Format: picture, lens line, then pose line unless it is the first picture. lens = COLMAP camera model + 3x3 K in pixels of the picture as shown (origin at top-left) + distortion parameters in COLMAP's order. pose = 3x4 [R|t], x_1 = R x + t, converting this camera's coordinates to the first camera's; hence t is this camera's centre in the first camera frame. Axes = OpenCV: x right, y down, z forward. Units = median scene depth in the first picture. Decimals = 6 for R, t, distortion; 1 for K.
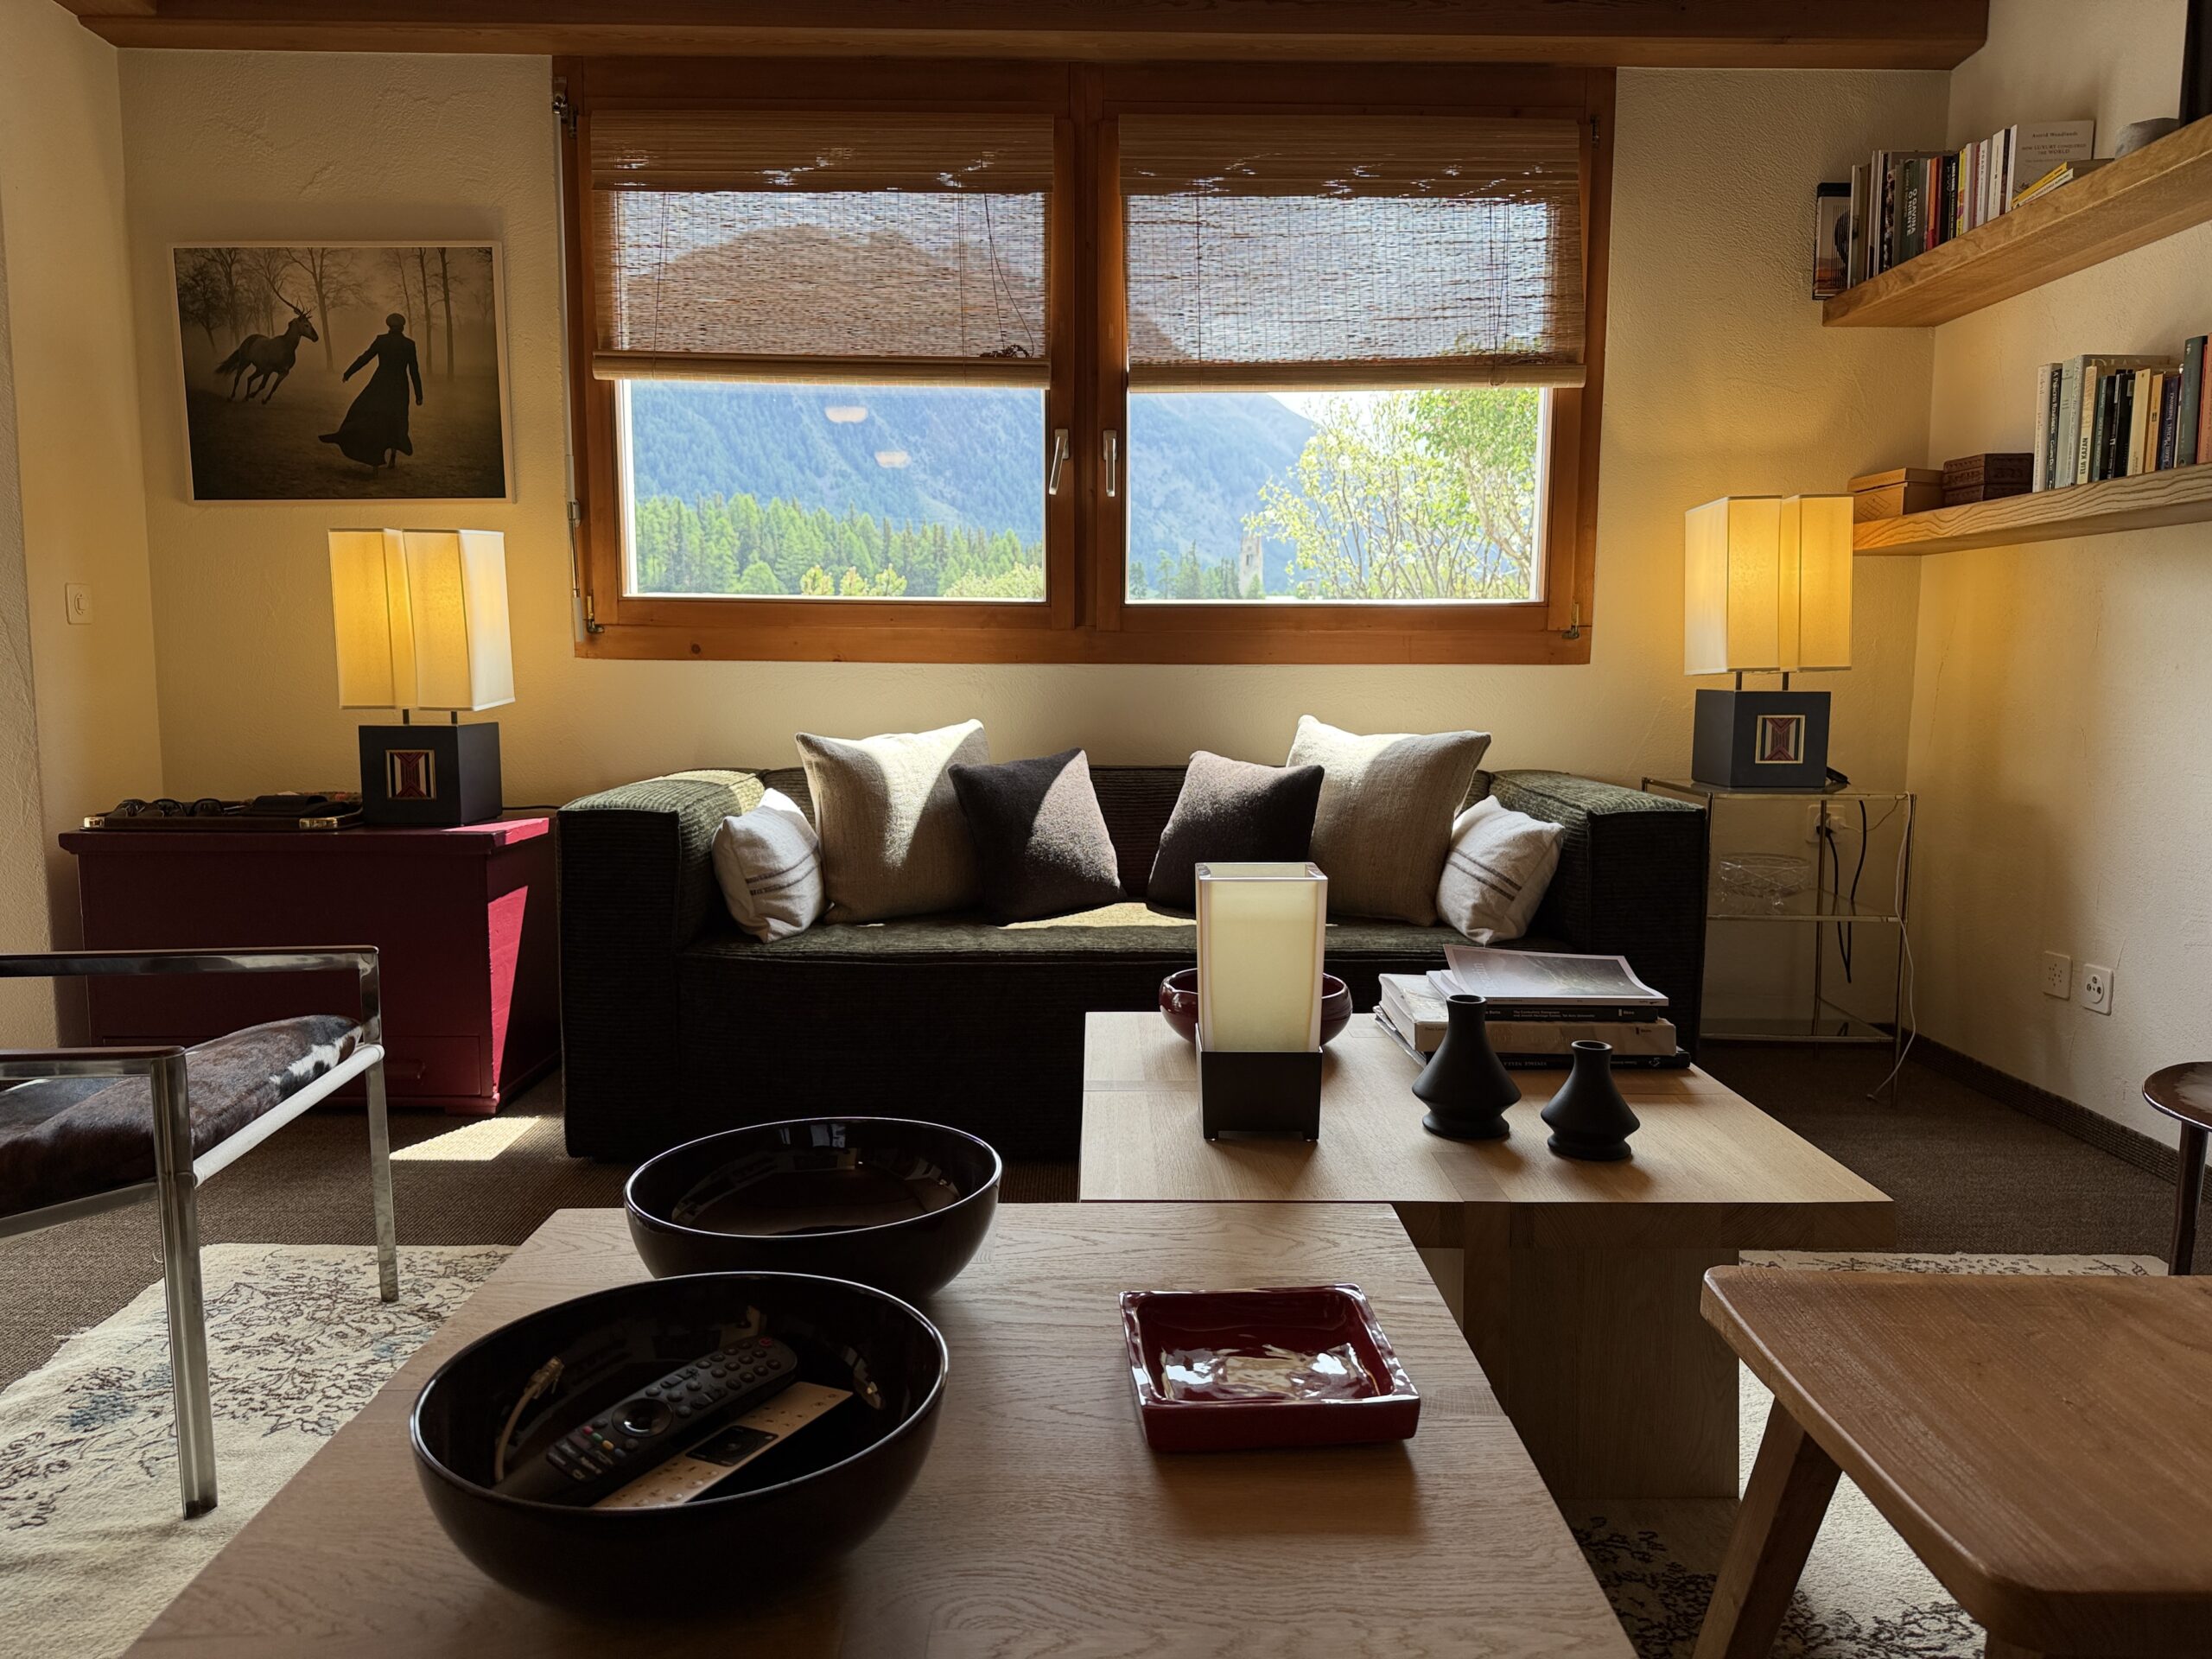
lens RADIAL K [[1546.4, 0, 1108.9], [0, 1546.4, 830.5], [0, 0, 1]] dist [0.131443, -0.225638]
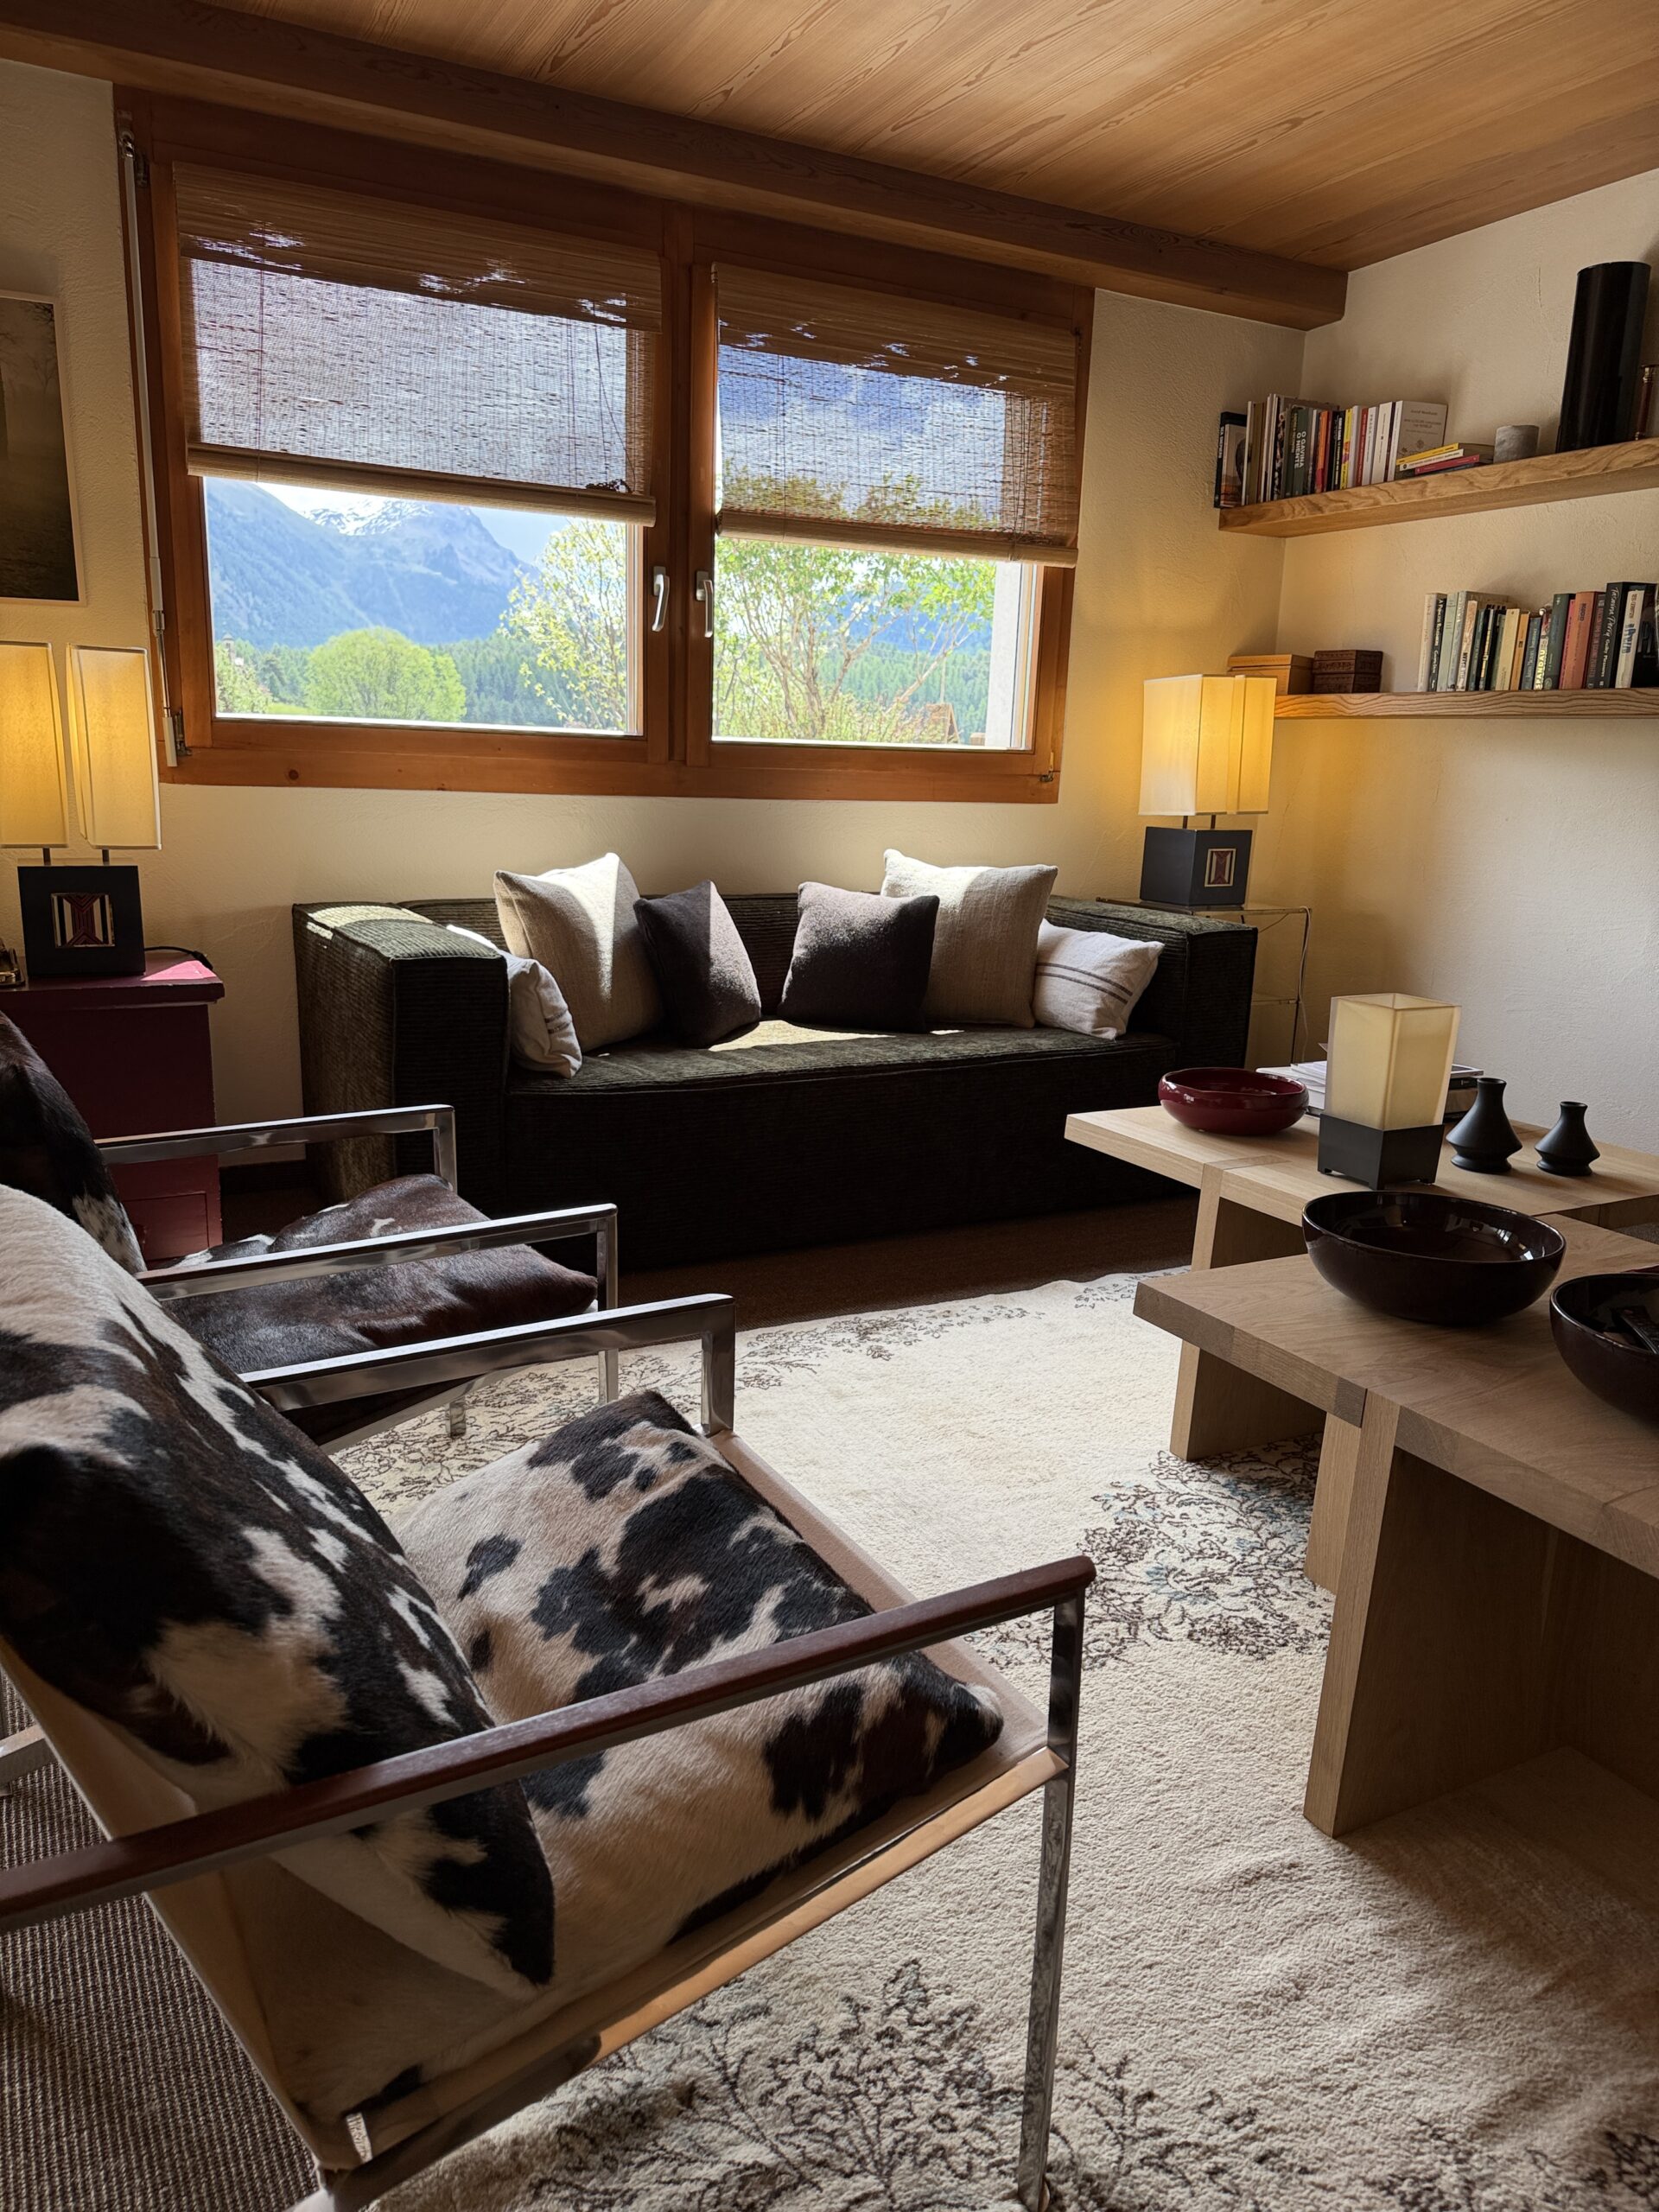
lens RADIAL K [[1564.1, 0, 820.2], [0, 1564.1, 1123.6], [0, 0, 1]] dist [0.037201, -0.037153]
pose [[0.889410, -0.081485, 0.449788, -0.452822], [0.021317, 0.990306, 0.137256, -0.032523], [-0.456613, -0.112488, 0.882526, -0.017772]]
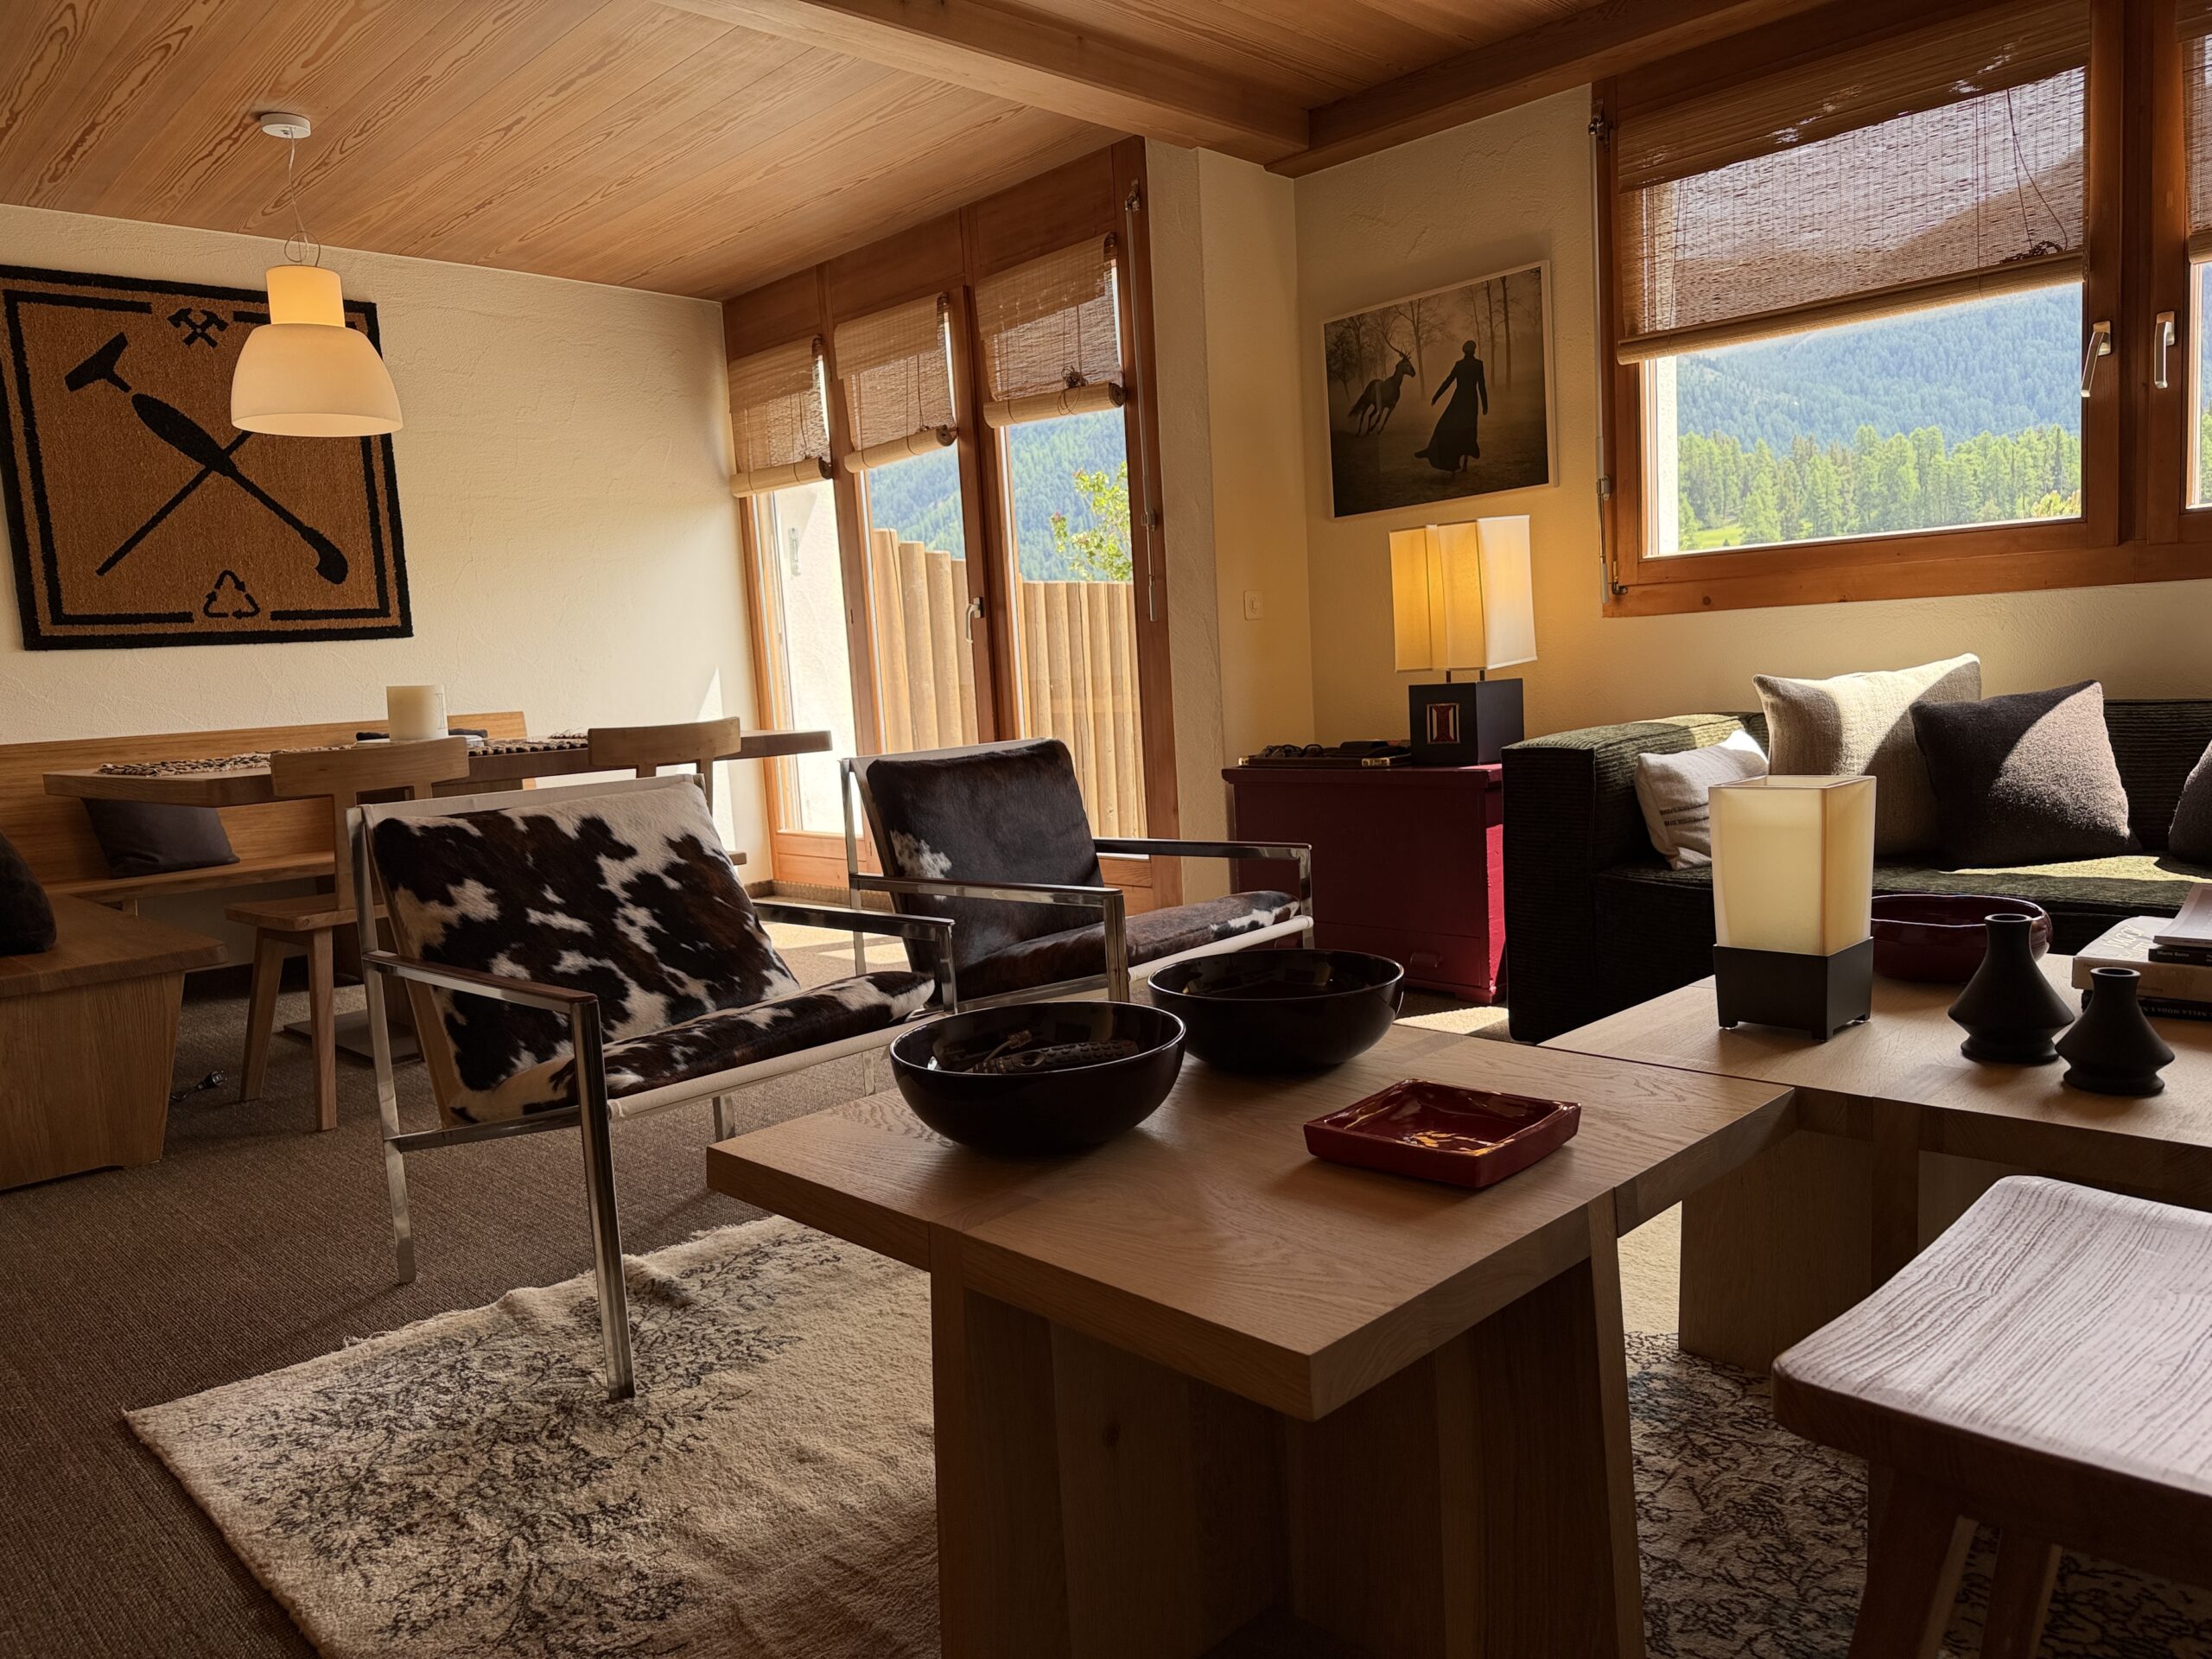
lens RADIAL K [[1548.9, 0, 1117.9], [0, 1548.9, 835.4], [0, 0, 1]] dist [0.033806, -0.049507]
pose [[0.693479, 0.035496, -0.719602, 0.237327], [-0.018543, 0.999334, 0.031424, 0.017837], [0.720238, -0.008448, 0.693675, -0.023680]]
